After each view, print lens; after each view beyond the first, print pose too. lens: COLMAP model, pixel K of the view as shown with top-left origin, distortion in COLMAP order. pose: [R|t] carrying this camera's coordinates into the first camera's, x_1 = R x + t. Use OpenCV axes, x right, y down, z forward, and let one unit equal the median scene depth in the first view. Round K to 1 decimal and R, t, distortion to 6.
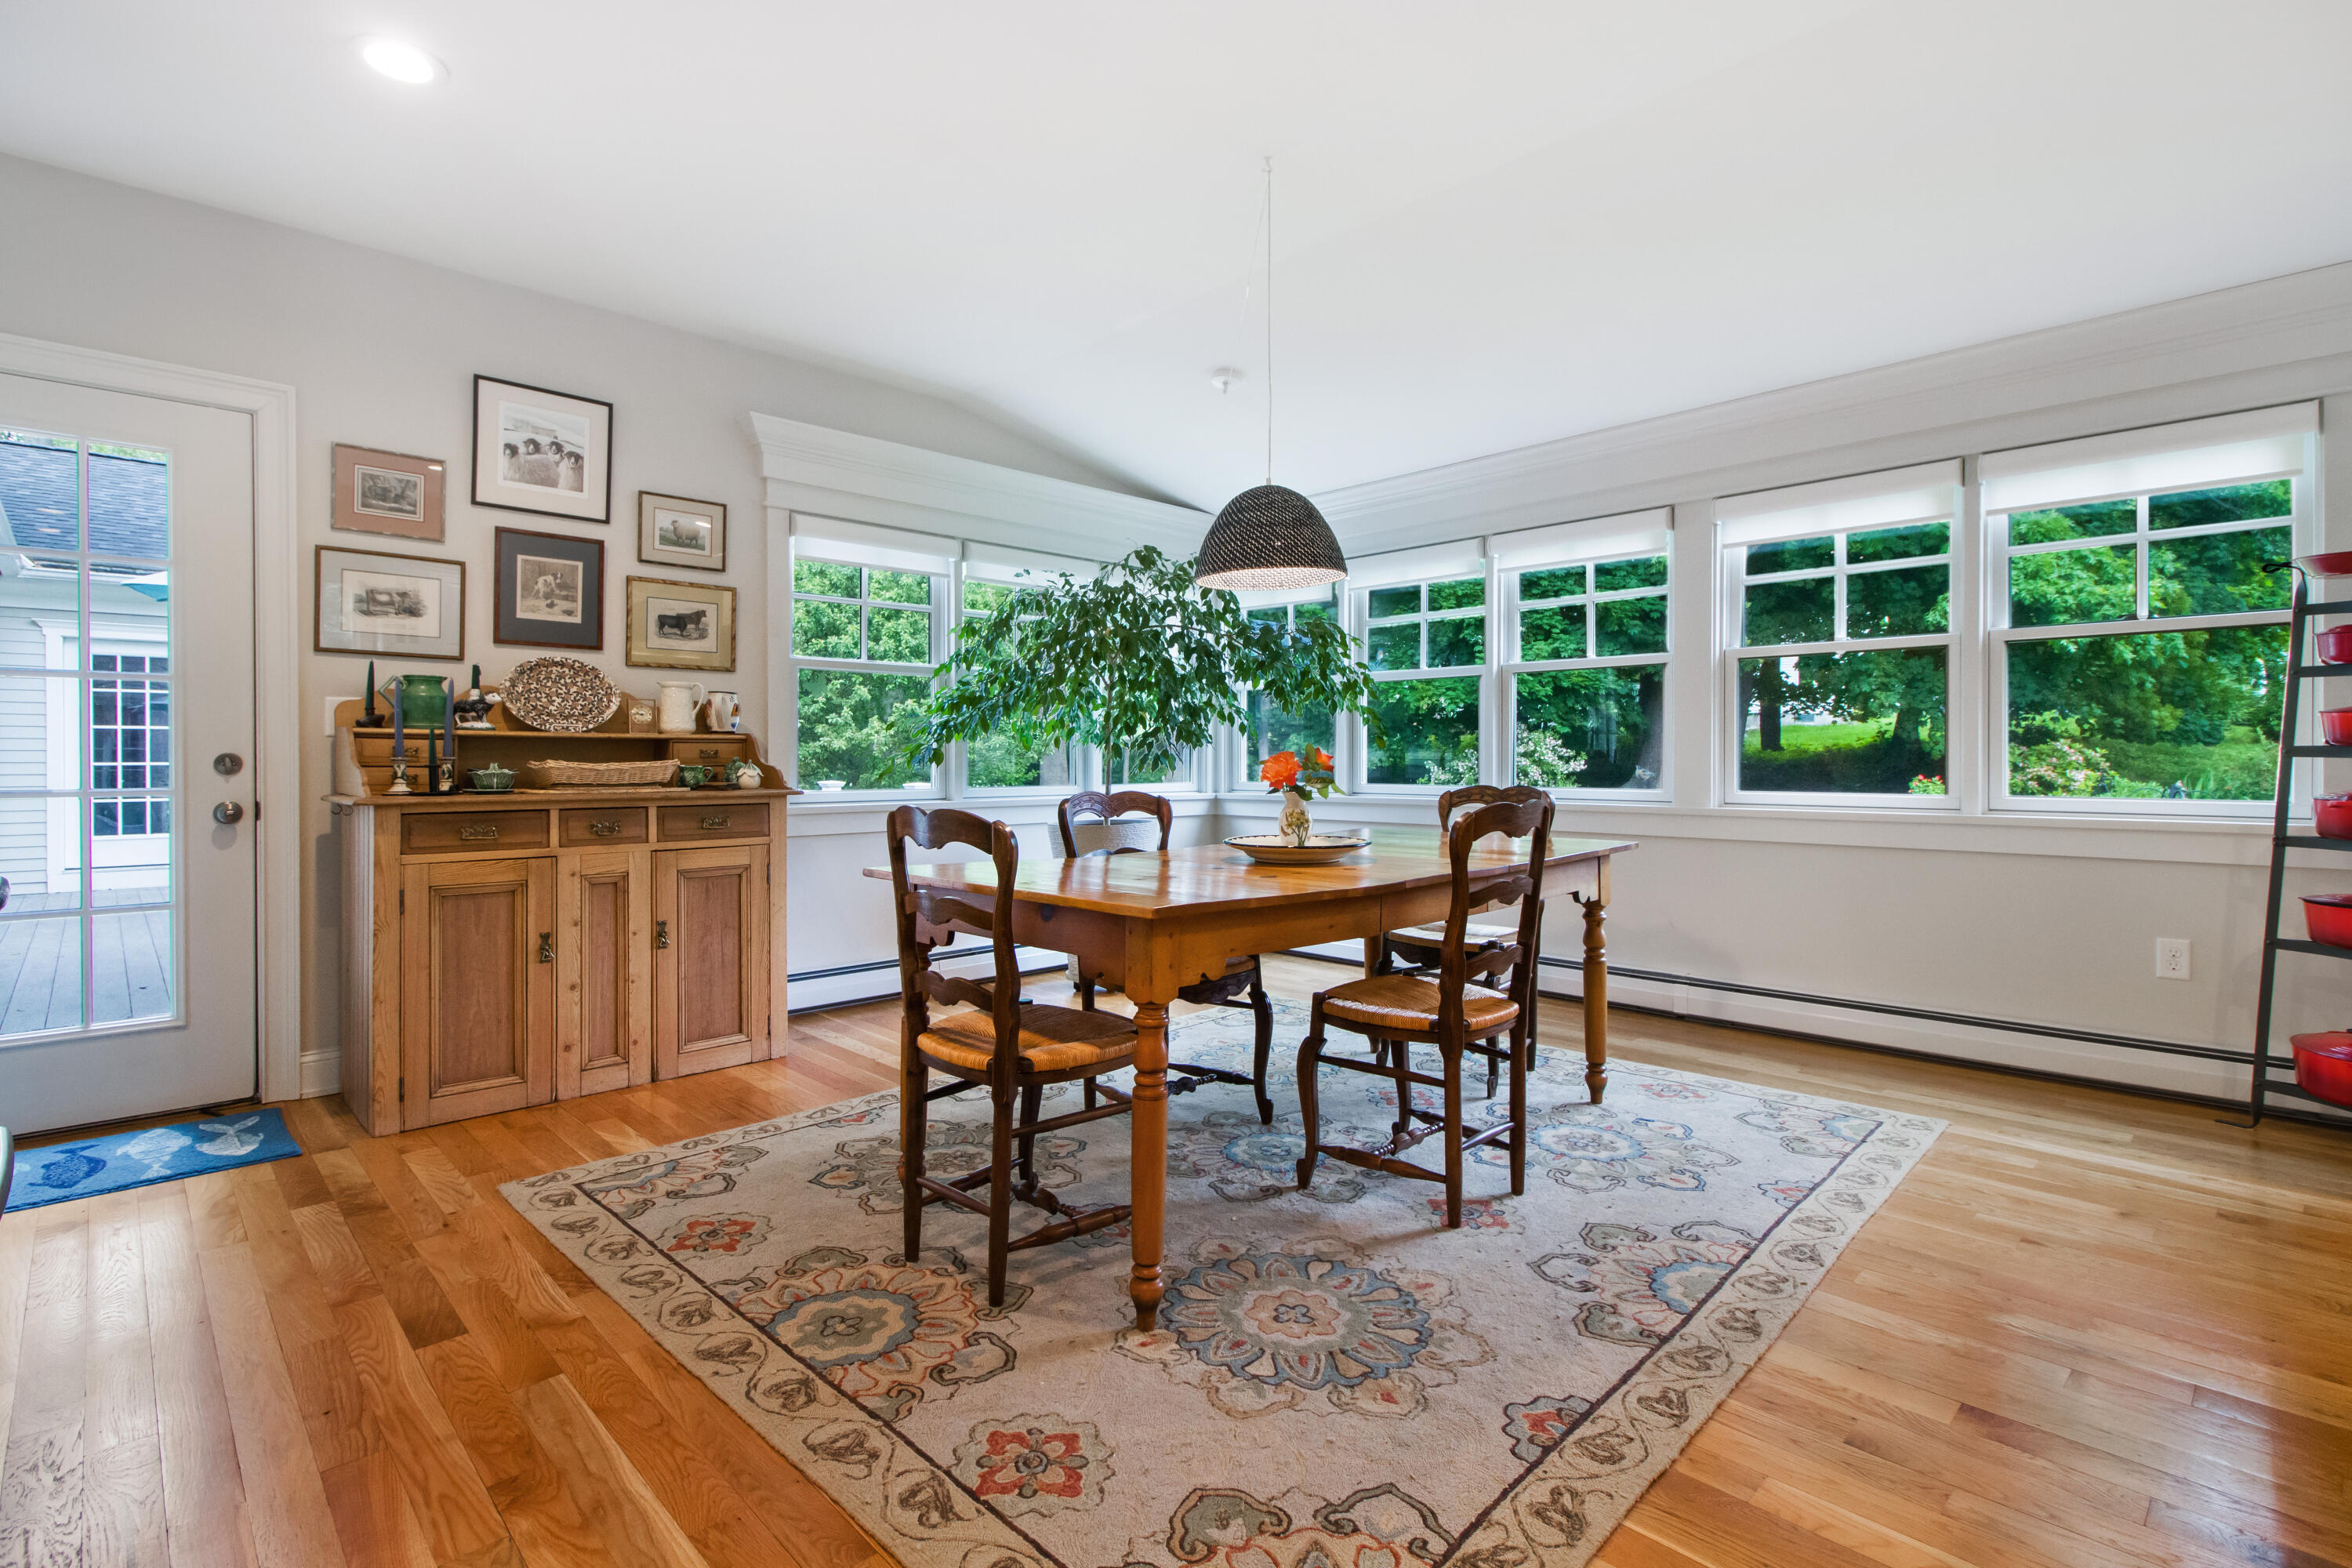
lens RADIAL K [[1102.4, 0, 1168.4], [0, 1102.4, 772.9], [0, 0, 1]] dist [0.017207, -0.008012]
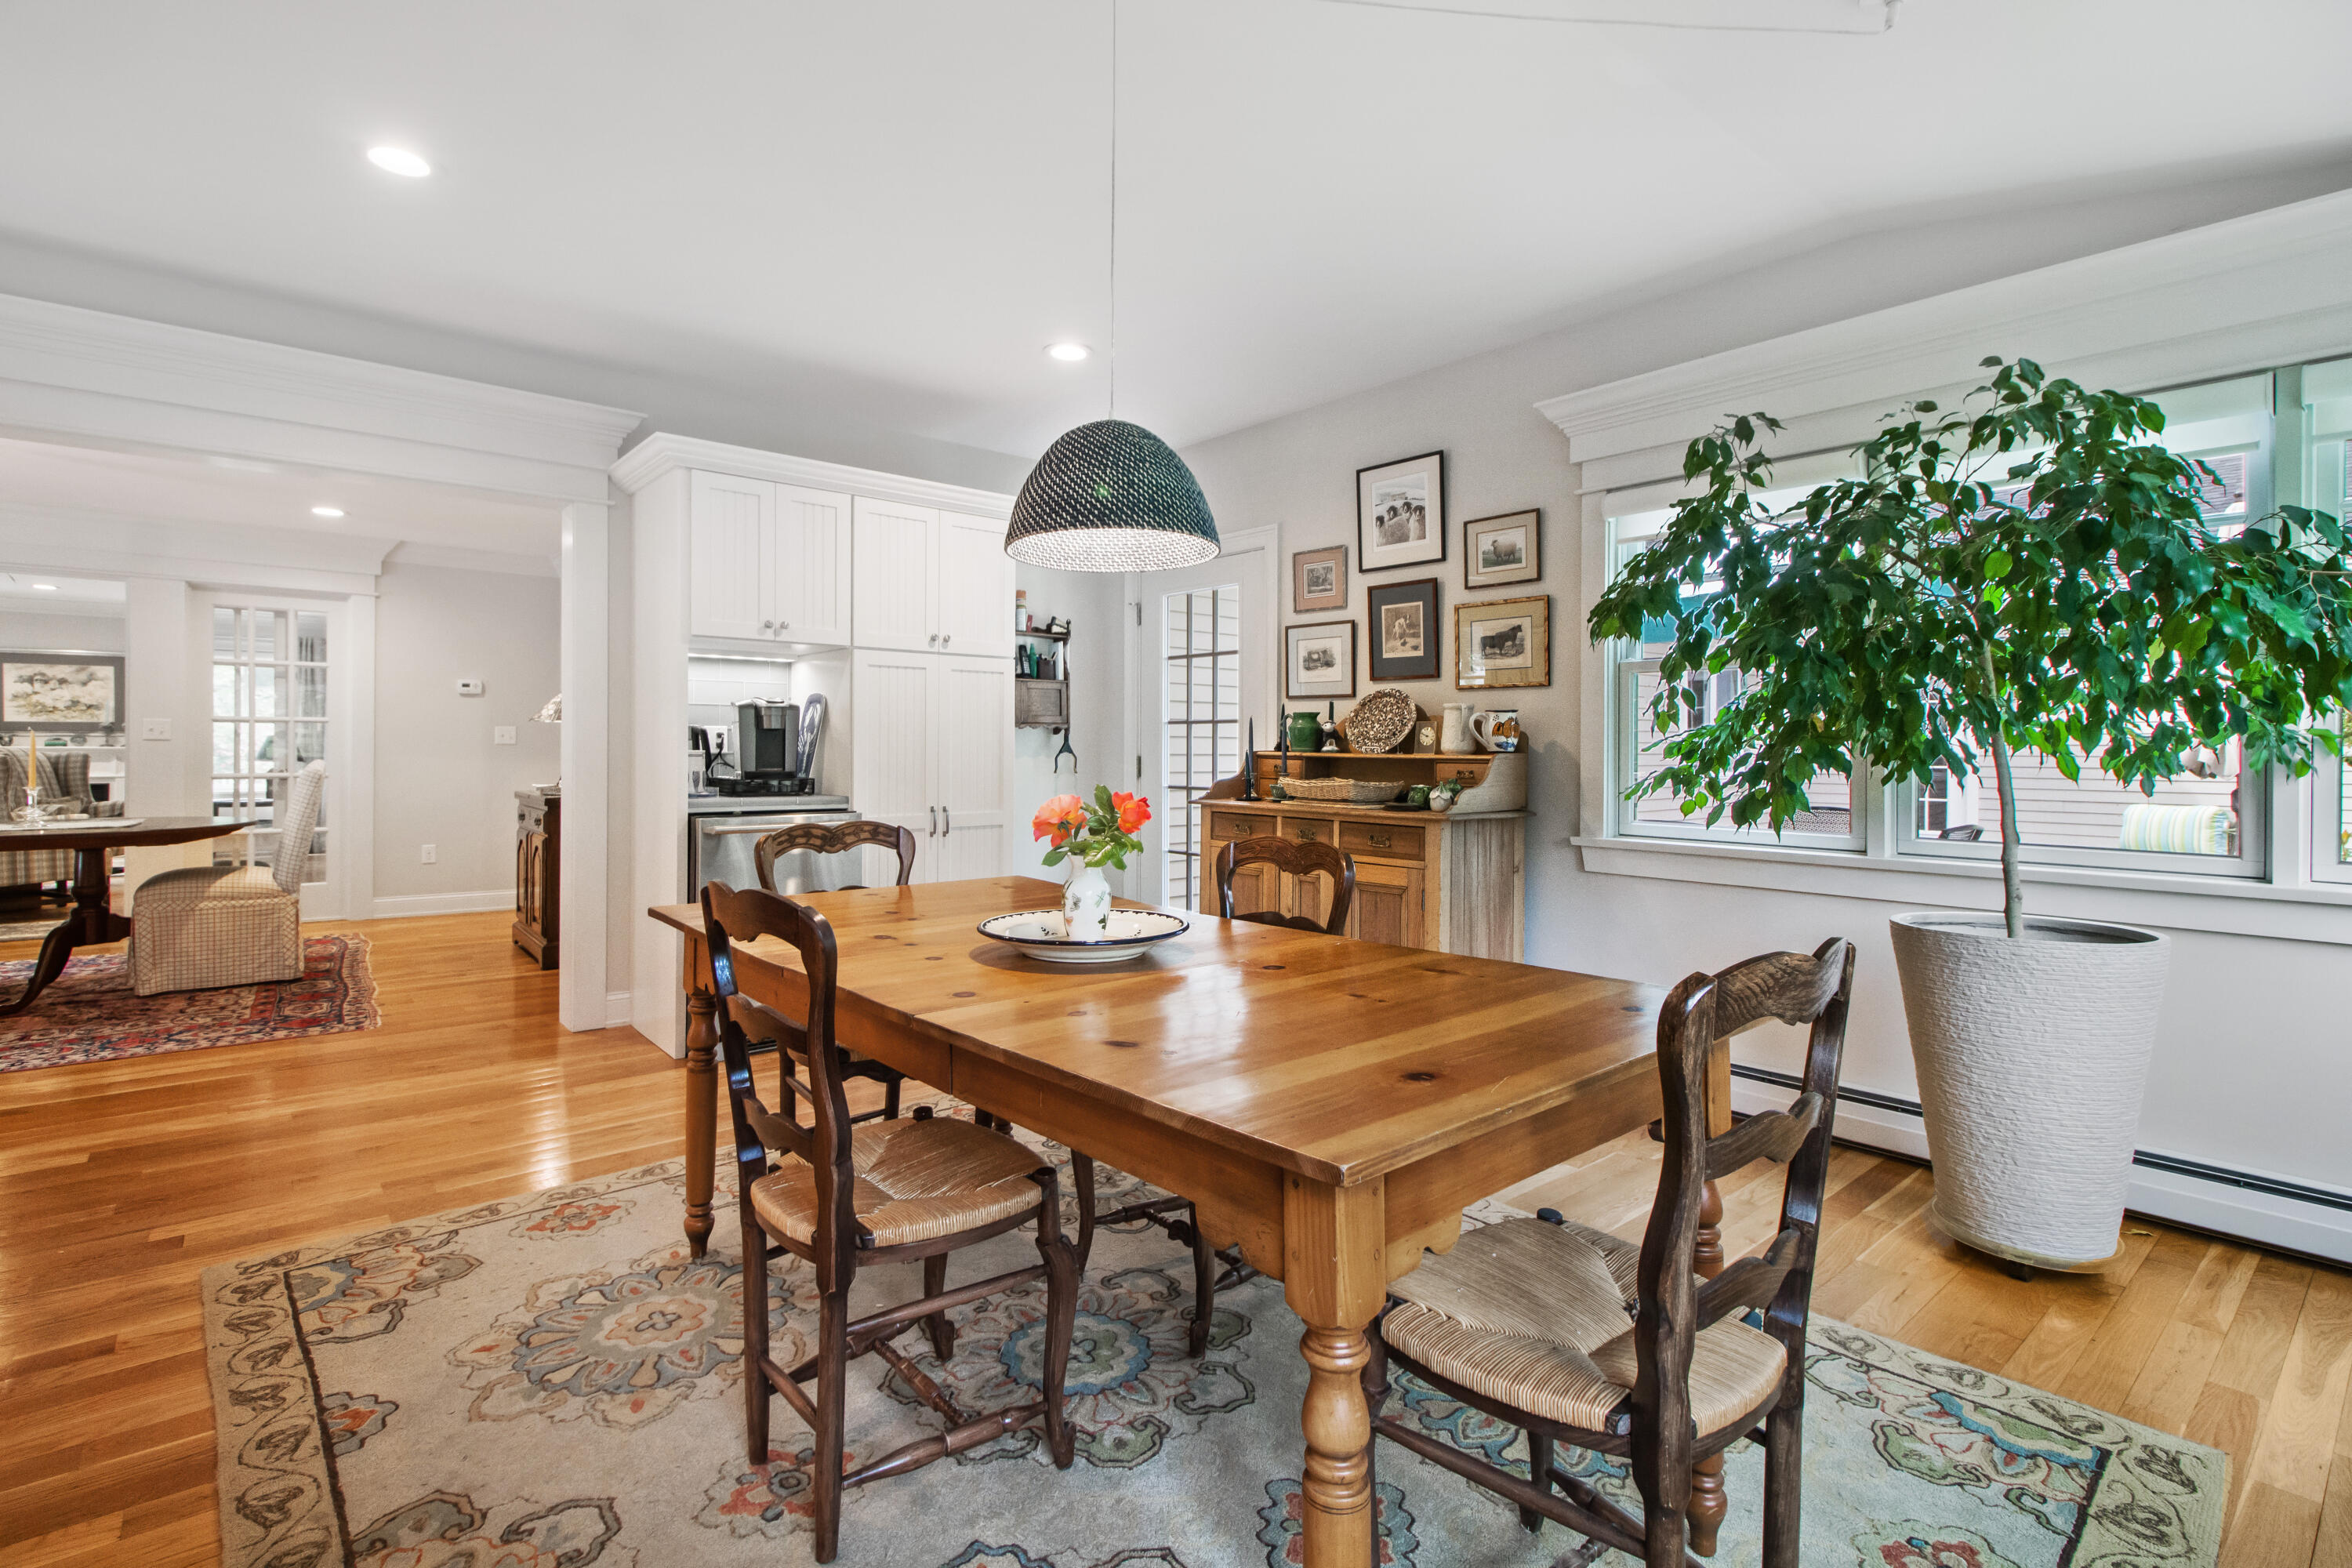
lens RADIAL K [[1102.4, 0, 1178.9], [0, 1102.4, 760.7], [0, 0, 1]] dist [0.017207, -0.008012]
pose [[-0.065397, 0.013853, -0.997763, 0.670232], [-0.016504, 0.999752, 0.014962, -0.045518], [0.997723, 0.017445, -0.065152, 0.916109]]
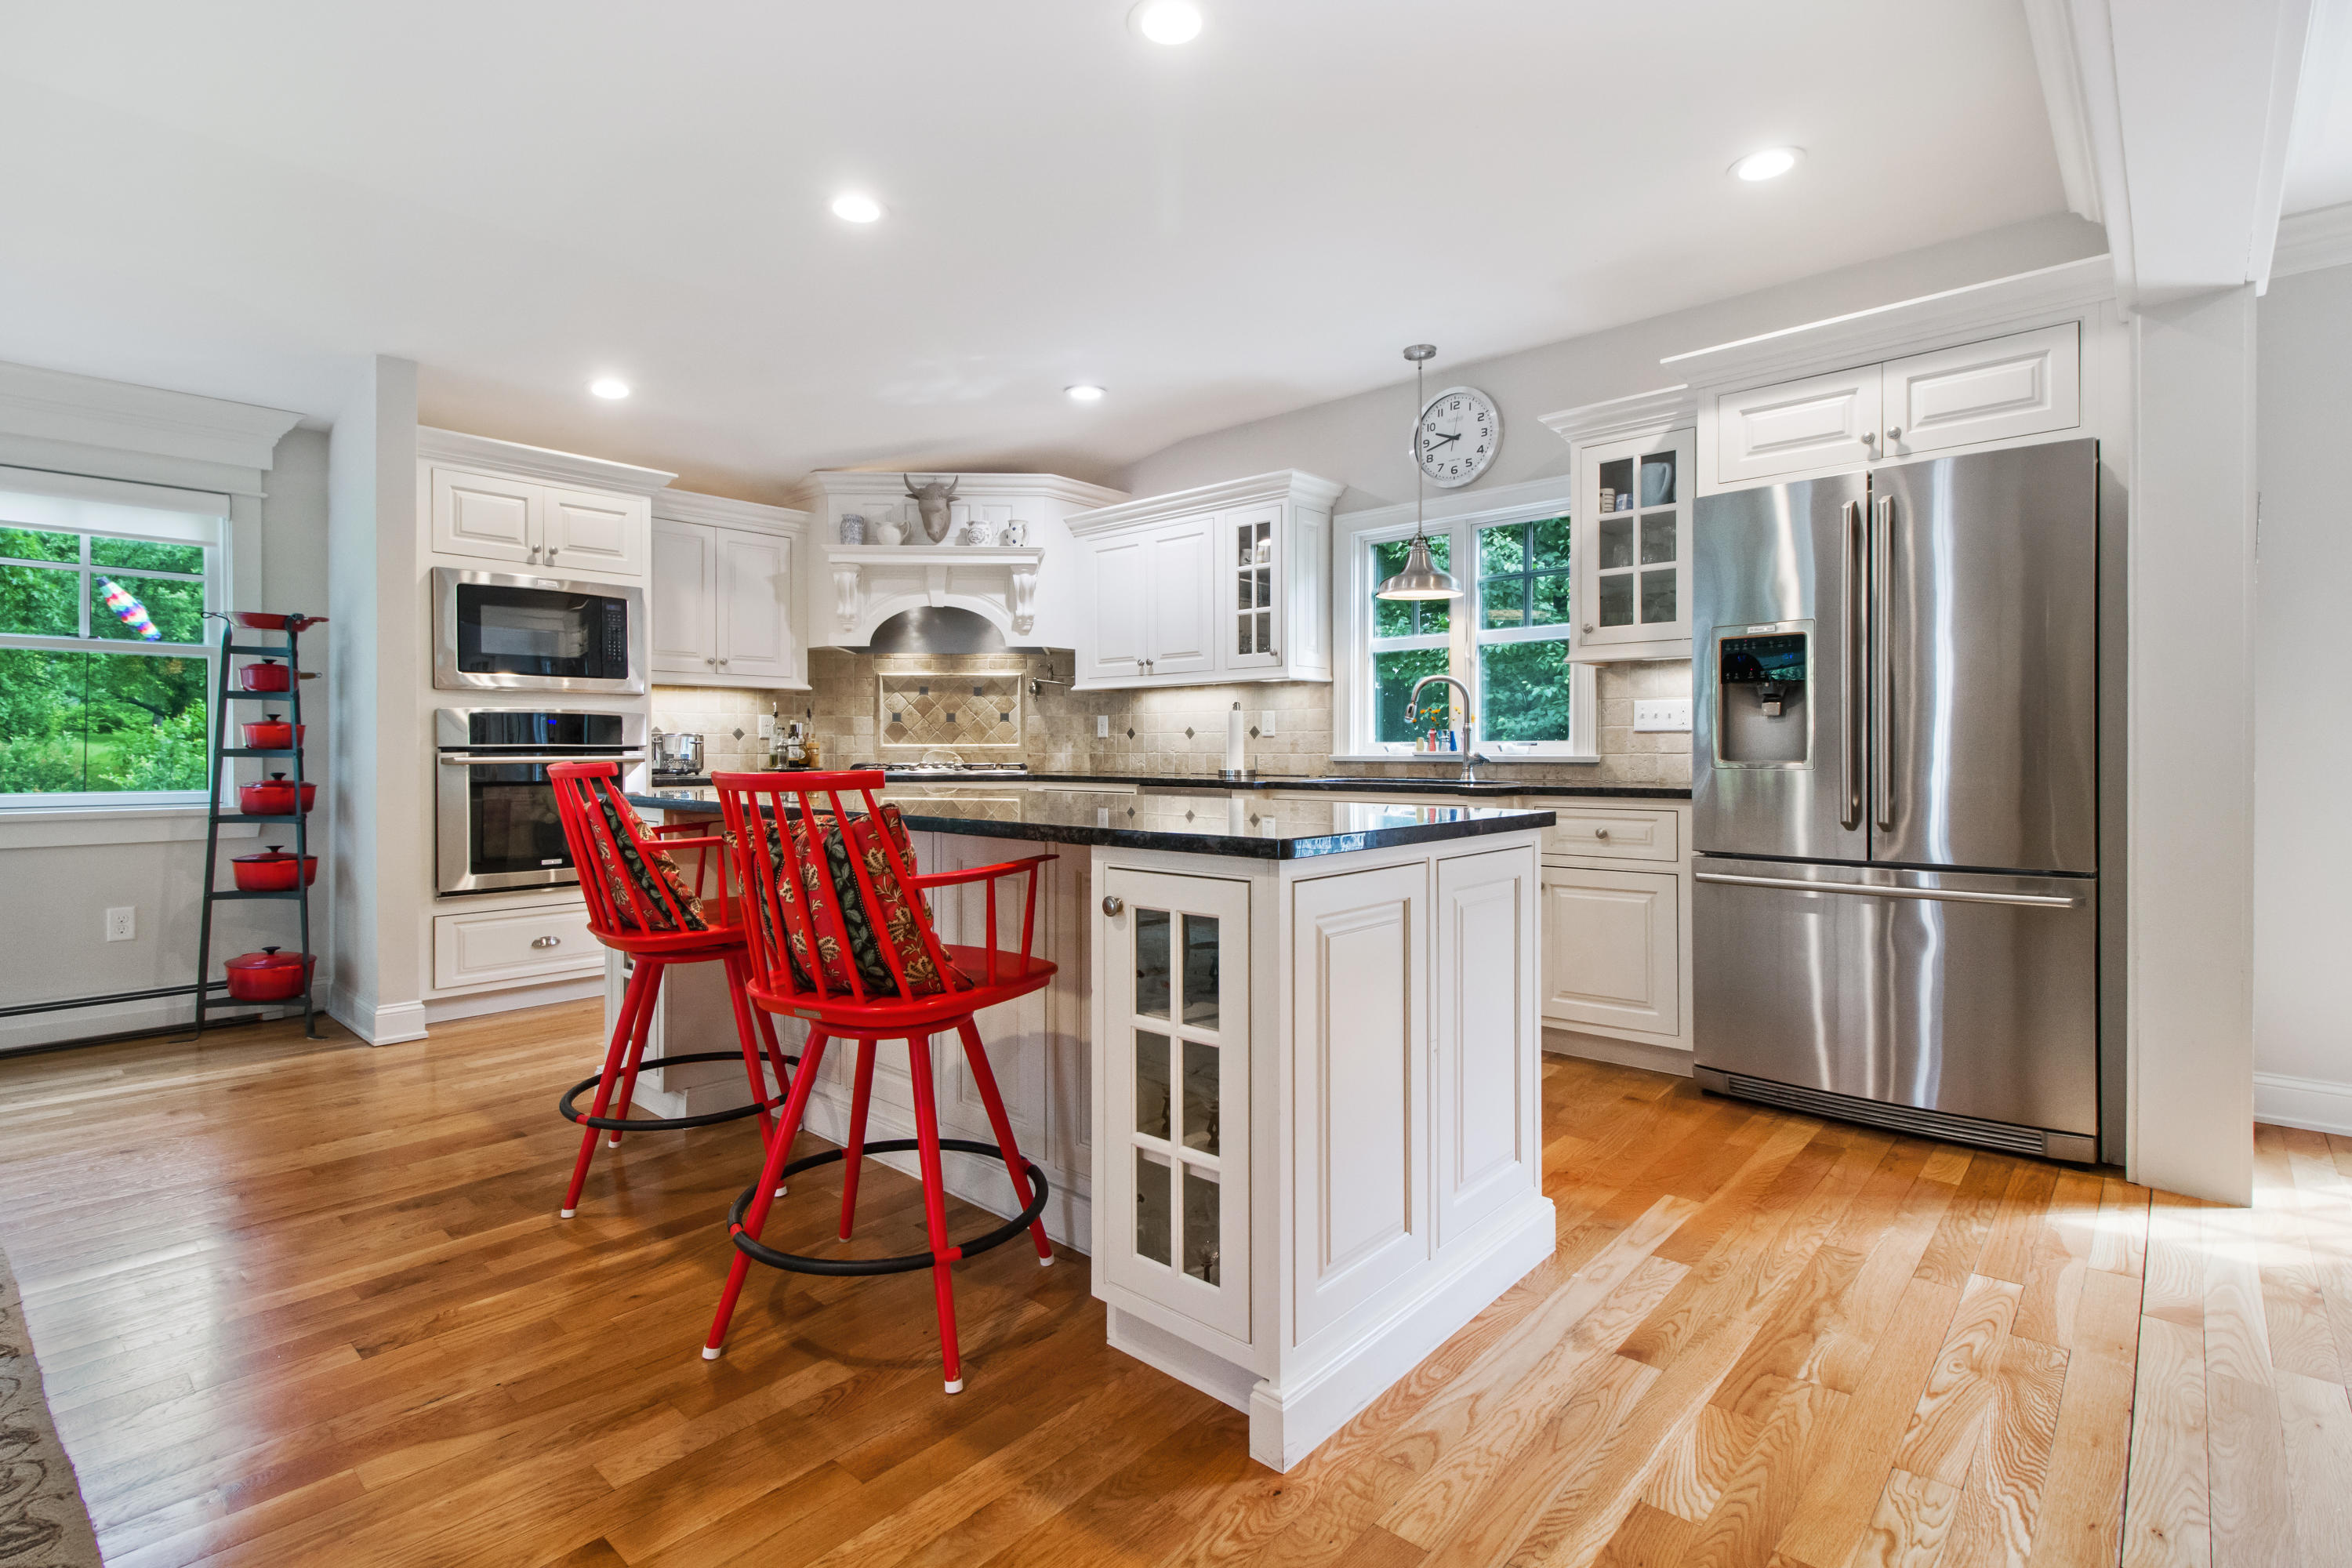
lens RADIAL K [[1102.4, 0, 1159.7], [0, 1102.4, 764.0], [0, 0, 1]] dist [0.017207, -0.008012]
pose [[-0.067297, -0.009512, 0.997688, -0.357032], [0.013671, 0.999852, 0.010455, -0.003222], [-0.997639, 0.014343, -0.067157, -0.040713]]
